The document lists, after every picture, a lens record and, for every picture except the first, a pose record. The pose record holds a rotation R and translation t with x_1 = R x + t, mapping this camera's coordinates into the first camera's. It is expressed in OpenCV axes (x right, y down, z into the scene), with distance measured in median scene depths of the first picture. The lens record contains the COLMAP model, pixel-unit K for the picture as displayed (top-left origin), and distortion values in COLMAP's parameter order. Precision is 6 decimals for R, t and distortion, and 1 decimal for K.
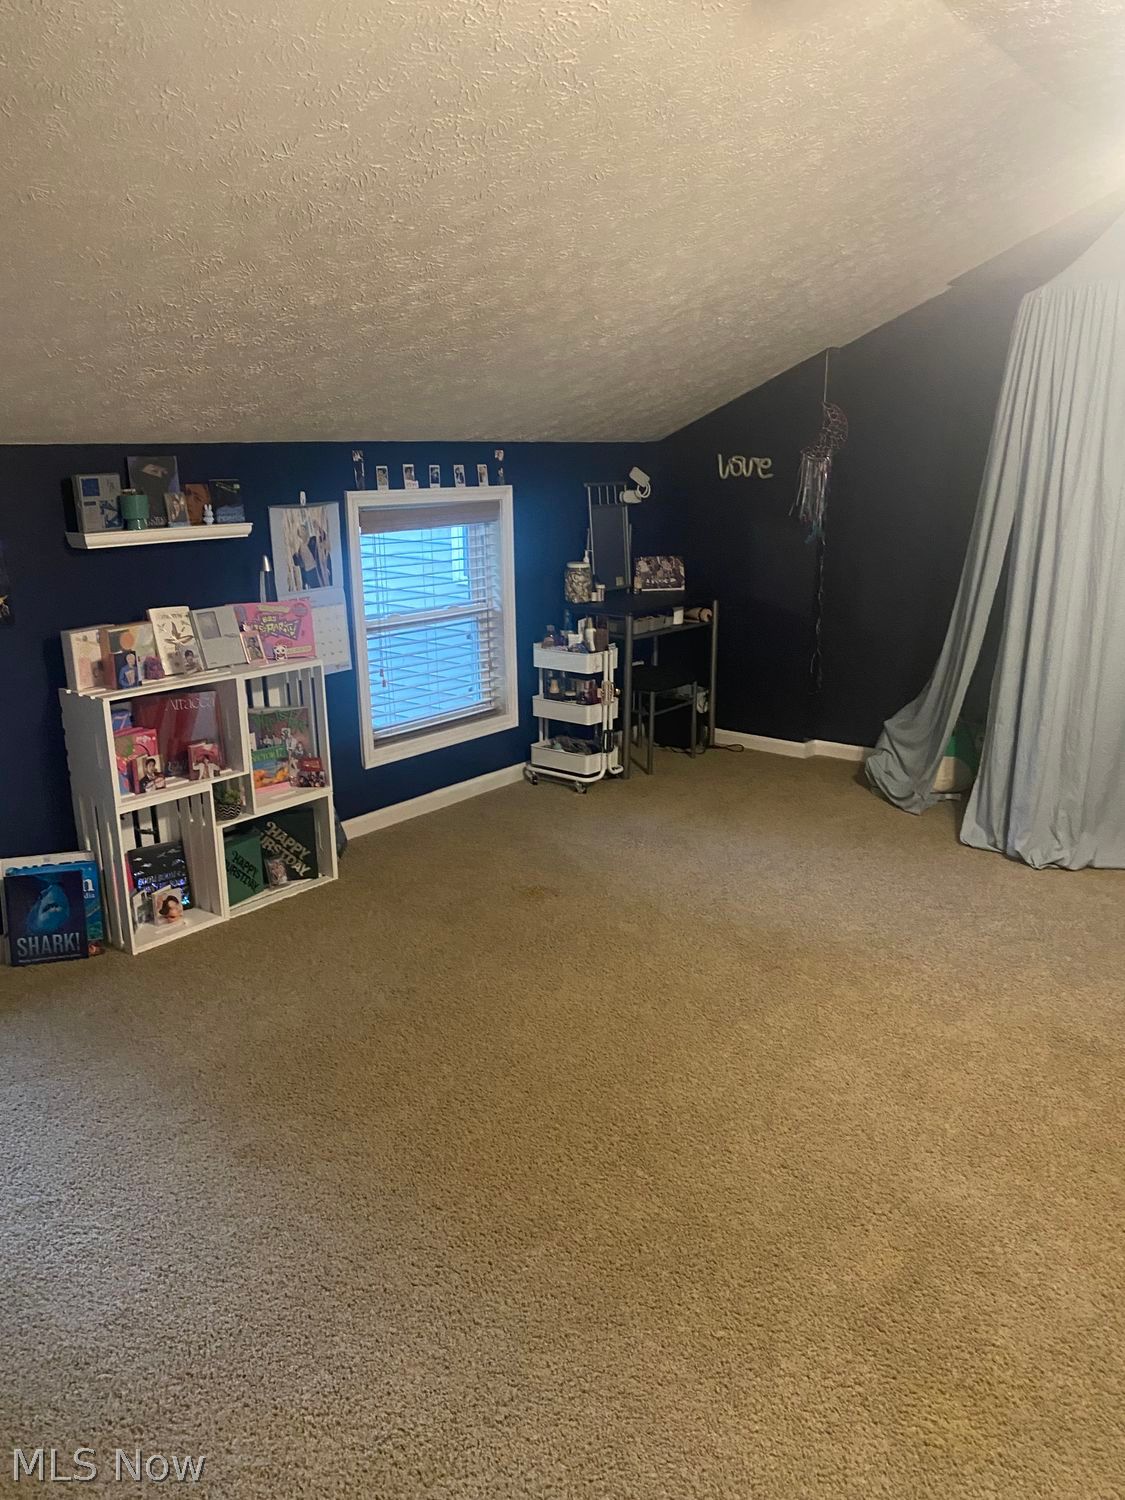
lens RADIAL K [[1139.9, 0, 566.2], [0, 1139.9, 753.6], [0, 0, 1]] dist [0.037778, -0.044955]
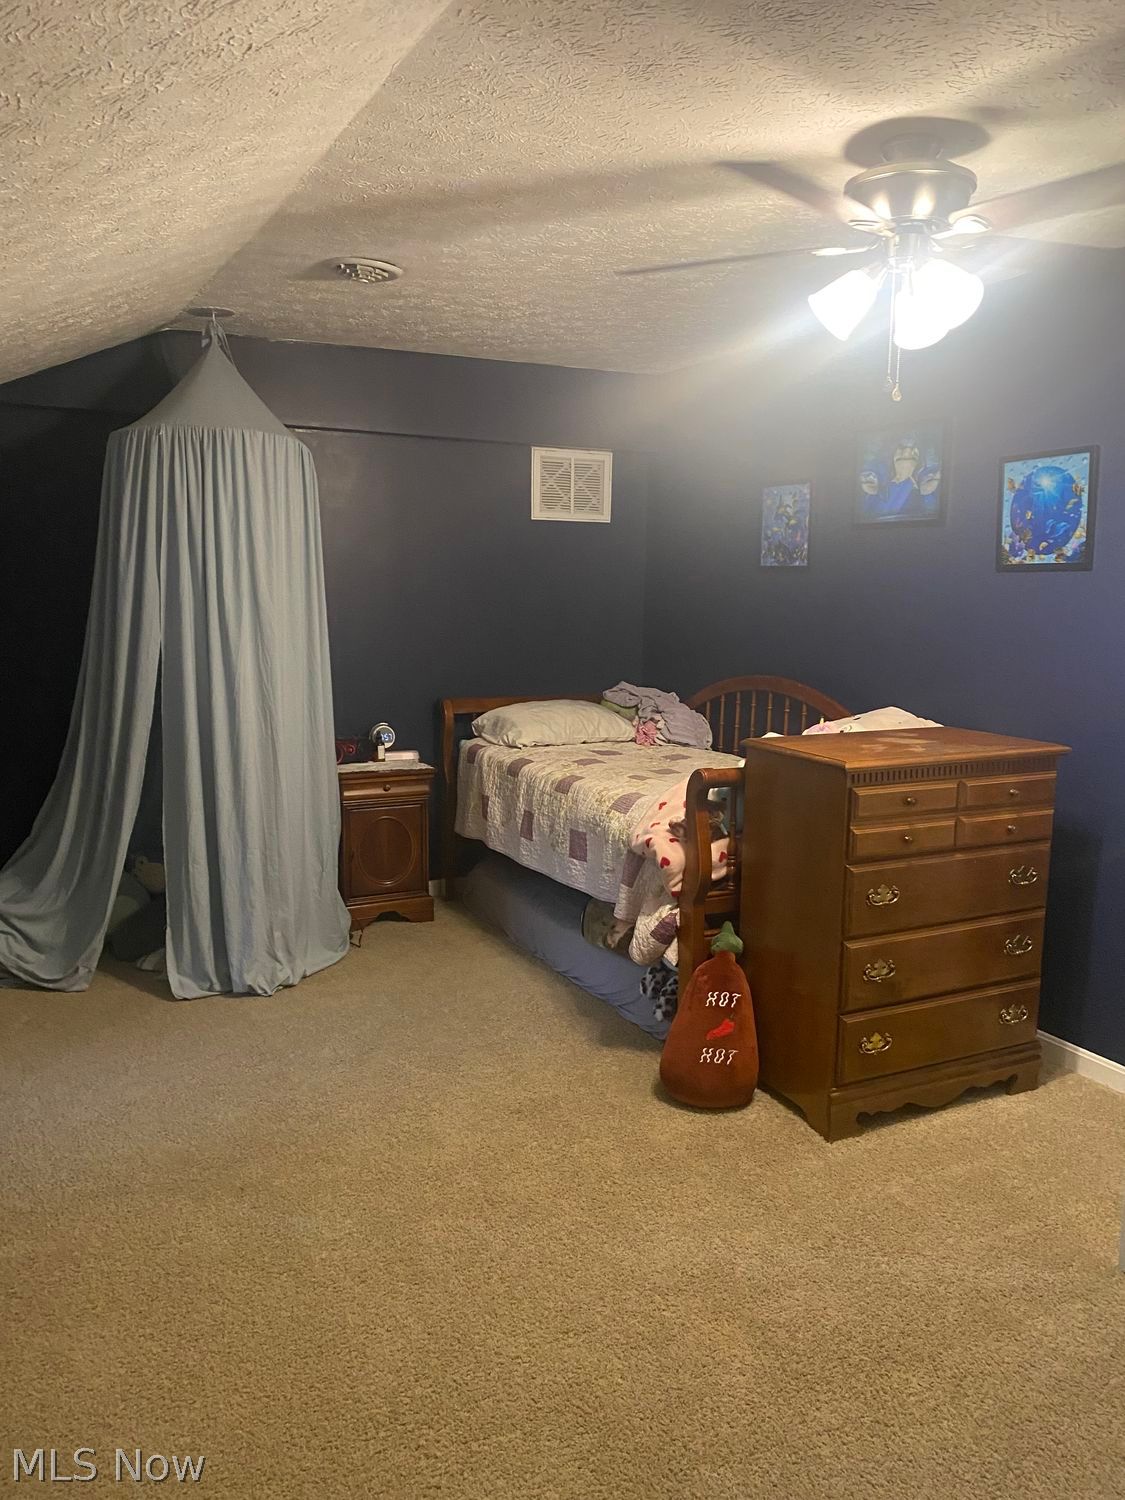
lens RADIAL K [[1139.9, 0, 566.2], [0, 1139.9, 753.6], [0, 0, 1]] dist [0.037778, -0.044955]
pose [[0.408303, -0.125645, 0.904158, -0.355368], [0.225172, 0.973739, 0.033630, -0.079365], [-0.884639, 0.189860, 0.425872, 0.304465]]
